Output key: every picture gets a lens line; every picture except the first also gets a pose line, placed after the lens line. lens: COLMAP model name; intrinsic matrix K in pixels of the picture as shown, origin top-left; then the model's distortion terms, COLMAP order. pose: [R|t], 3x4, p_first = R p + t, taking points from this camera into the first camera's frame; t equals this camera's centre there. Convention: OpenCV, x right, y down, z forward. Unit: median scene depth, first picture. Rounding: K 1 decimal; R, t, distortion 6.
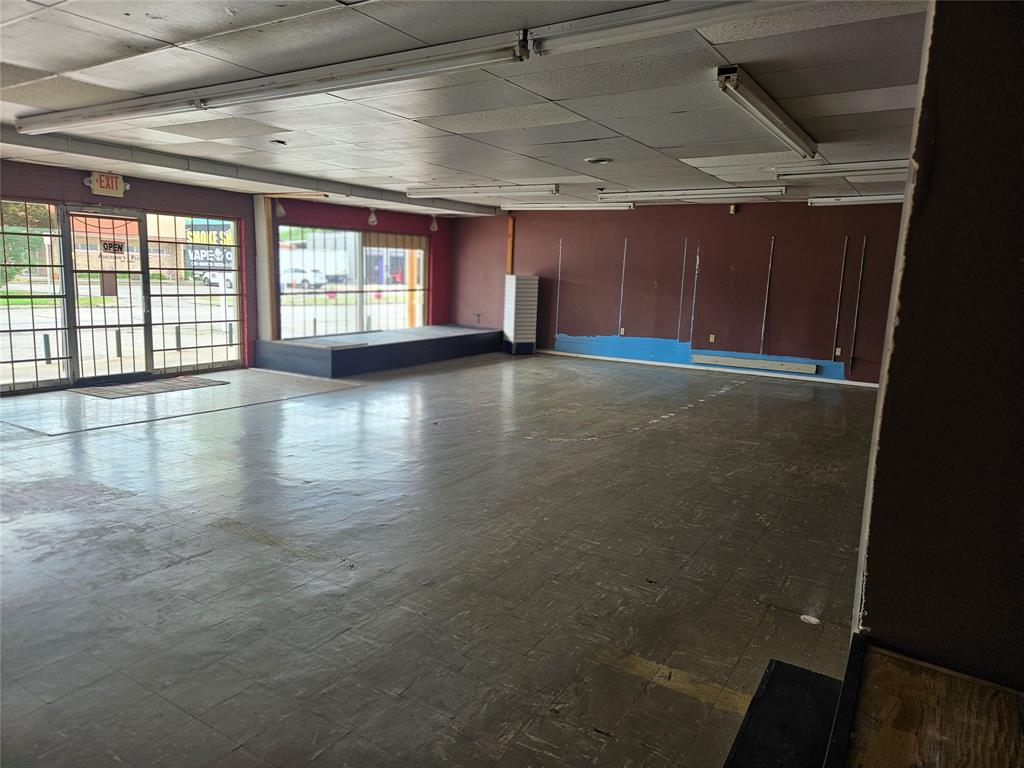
lens RADIAL K [[692.4, 0, 508.3], [0, 692.4, 381.2], [0, 0, 1]] dist [0.060147, -0.004838]
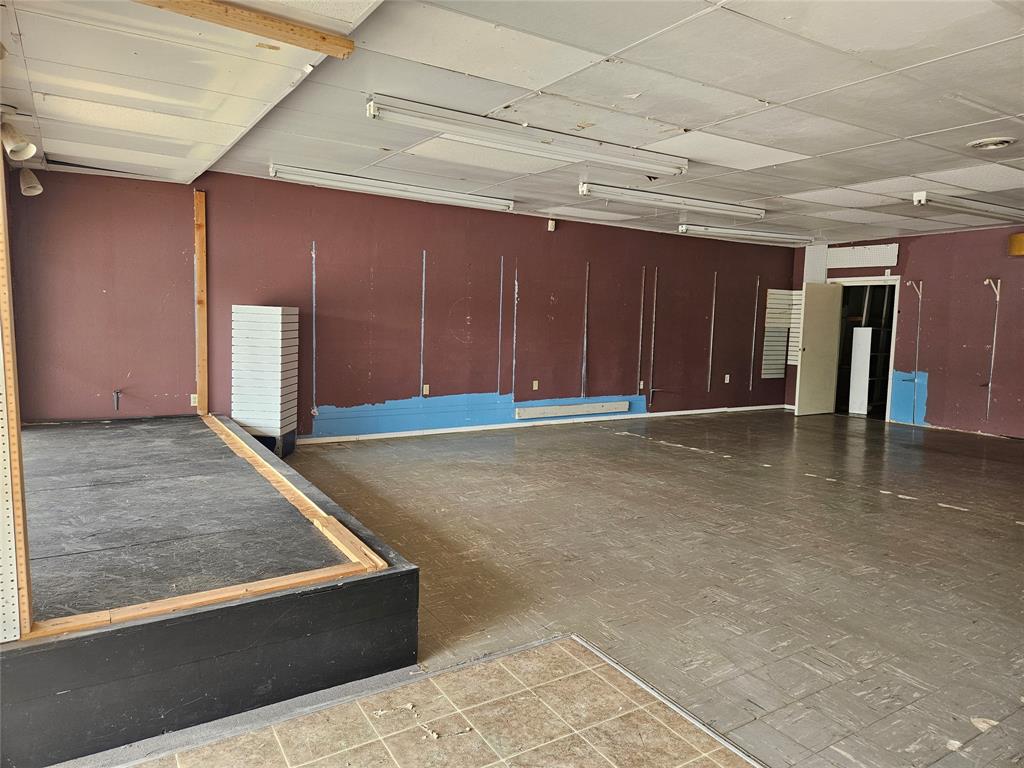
lens RADIAL K [[692.4, 0, 510.8], [0, 692.4, 379.6], [0, 0, 1]] dist [0.060147, -0.004838]
pose [[0.428229, -0.106006, 0.897431, -0.557094], [0.129975, 0.989995, 0.054919, -0.150921], [-0.894274, 0.093126, 0.437723, 0.894042]]
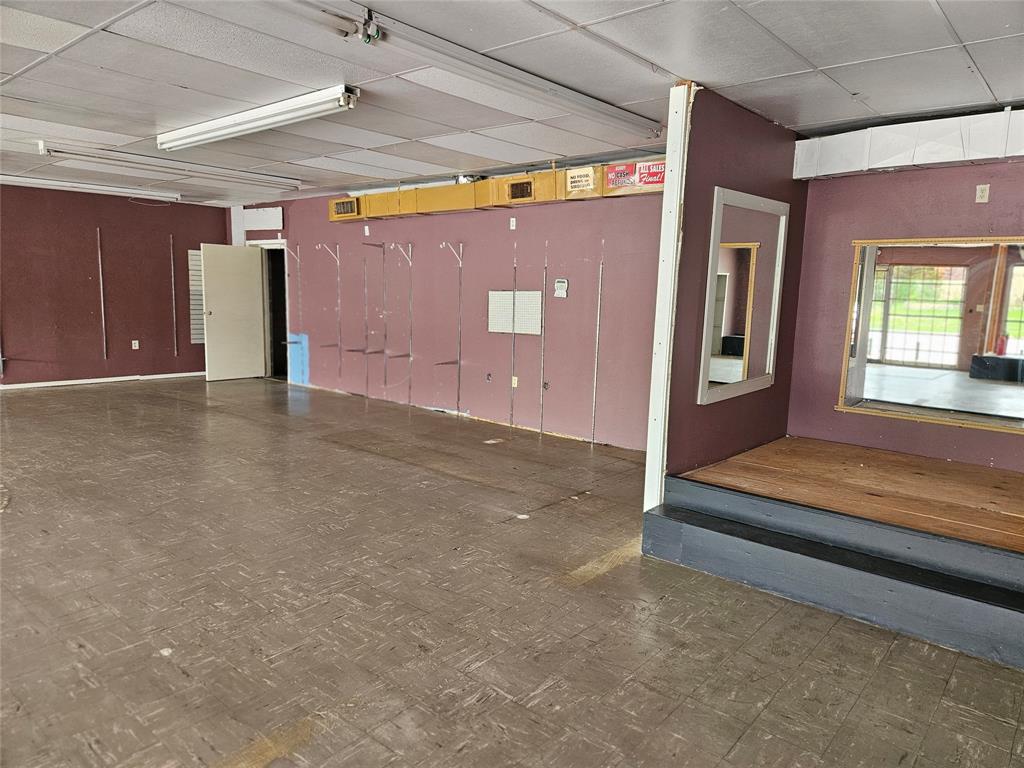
lens RADIAL K [[692.4, 0, 512.7], [0, 692.4, 386.6], [0, 0, 1]] dist [0.060147, -0.004838]
pose [[0.120630, -0.167275, 0.978503, -0.355936], [0.132212, 0.979627, 0.151168, -0.056772], [-0.983854, 0.111134, 0.140289, 0.294816]]
